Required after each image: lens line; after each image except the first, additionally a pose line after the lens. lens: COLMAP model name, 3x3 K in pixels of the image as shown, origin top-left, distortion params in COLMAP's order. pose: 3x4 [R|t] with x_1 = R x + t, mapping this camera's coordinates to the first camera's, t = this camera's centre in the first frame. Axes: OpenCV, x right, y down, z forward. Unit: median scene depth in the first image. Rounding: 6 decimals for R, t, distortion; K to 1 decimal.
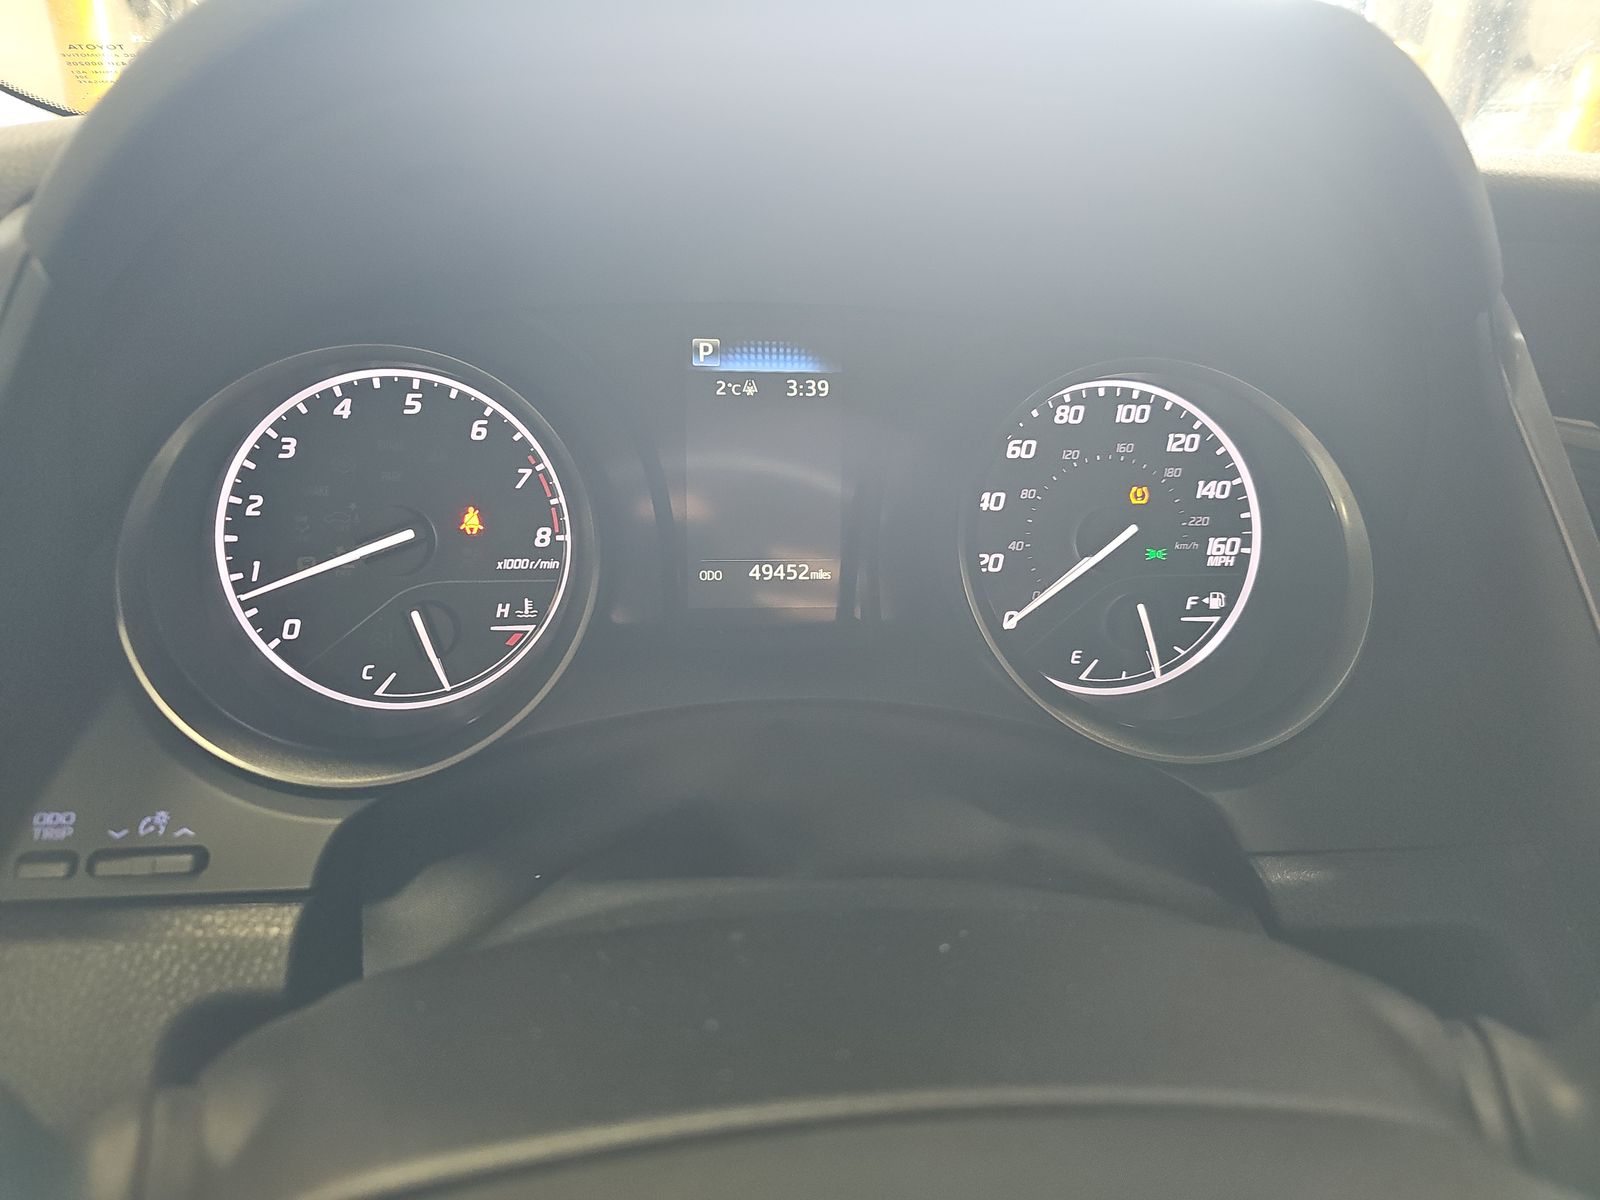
lens RADIAL K [[1022.7, 0, 800.0], [0, 1022.7, 600.0], [0, 0, 1]] dist [0.027054, -0.028968]
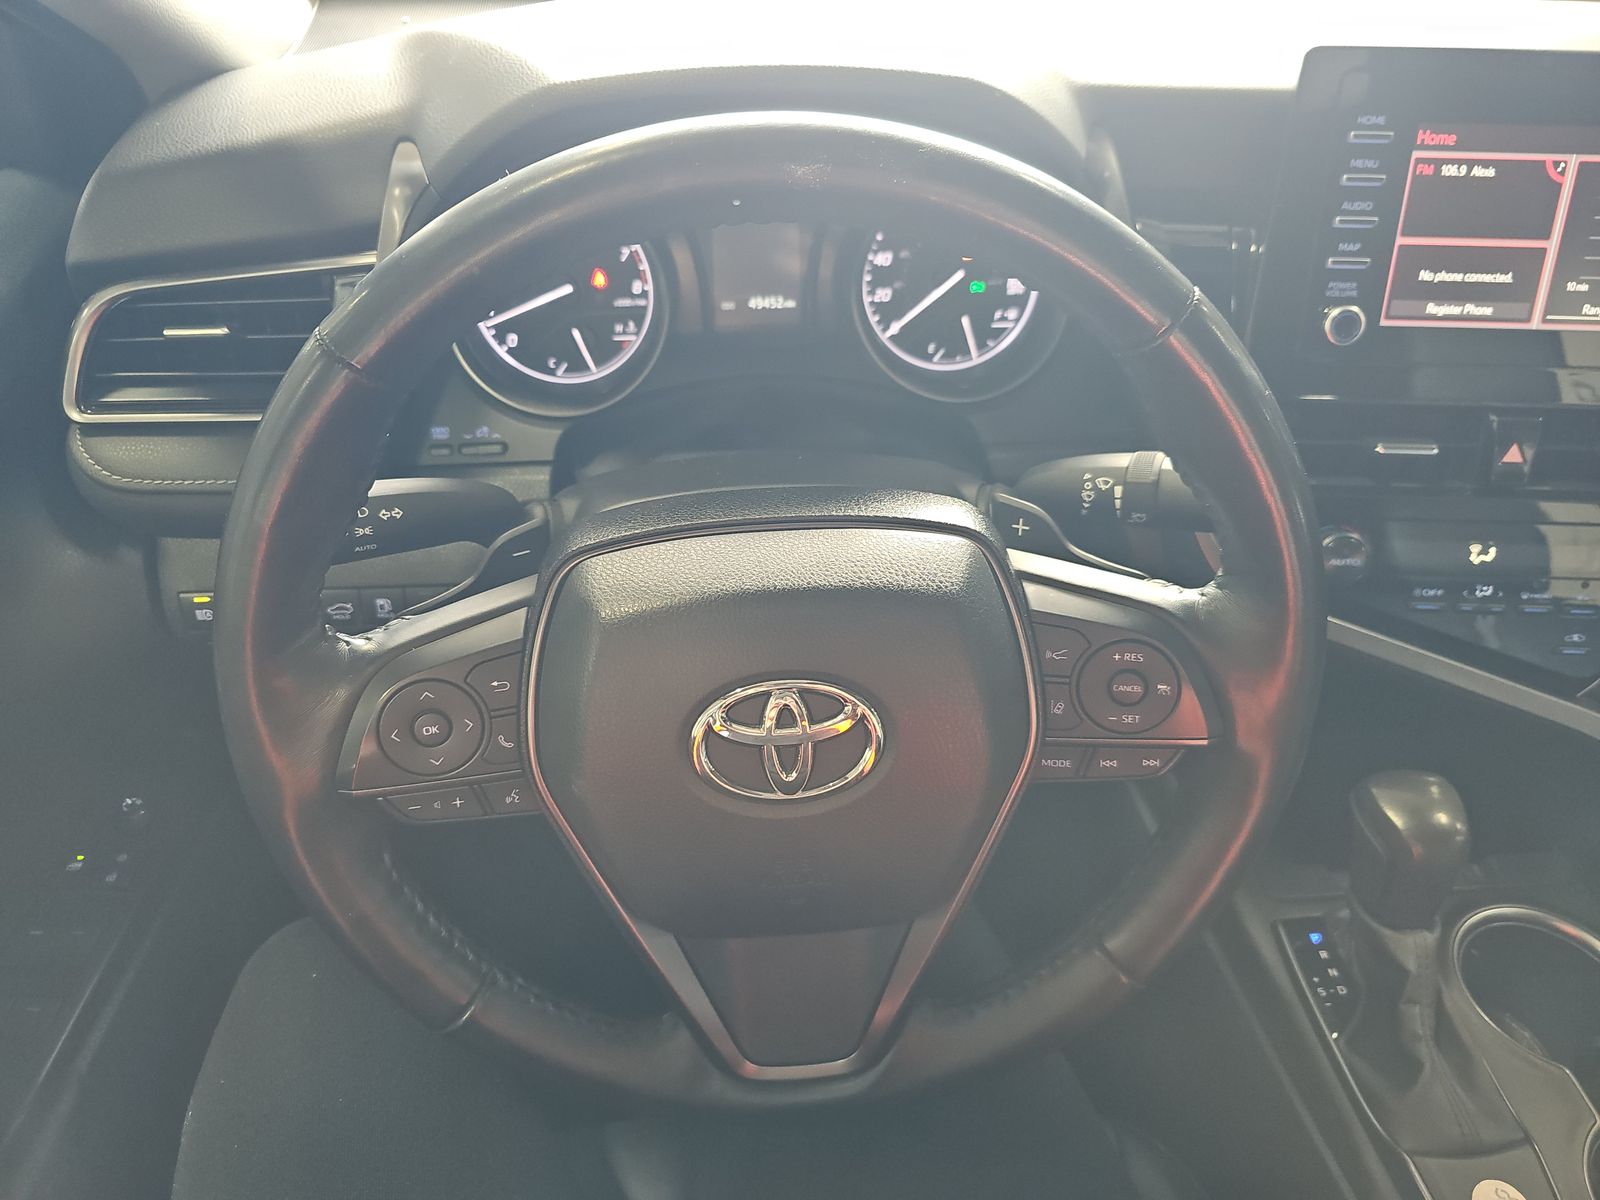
lens RADIAL K [[1022.7, 0, 800.0], [0, 1022.7, 600.0], [0, 0, 1]] dist [0.027054, -0.028968]
pose [[0.998070, -0.002080, -0.062064, 0.160738], [0.020345, 0.955232, 0.295158, -0.062472], [0.058671, -0.295851, 0.953431, -0.935858]]
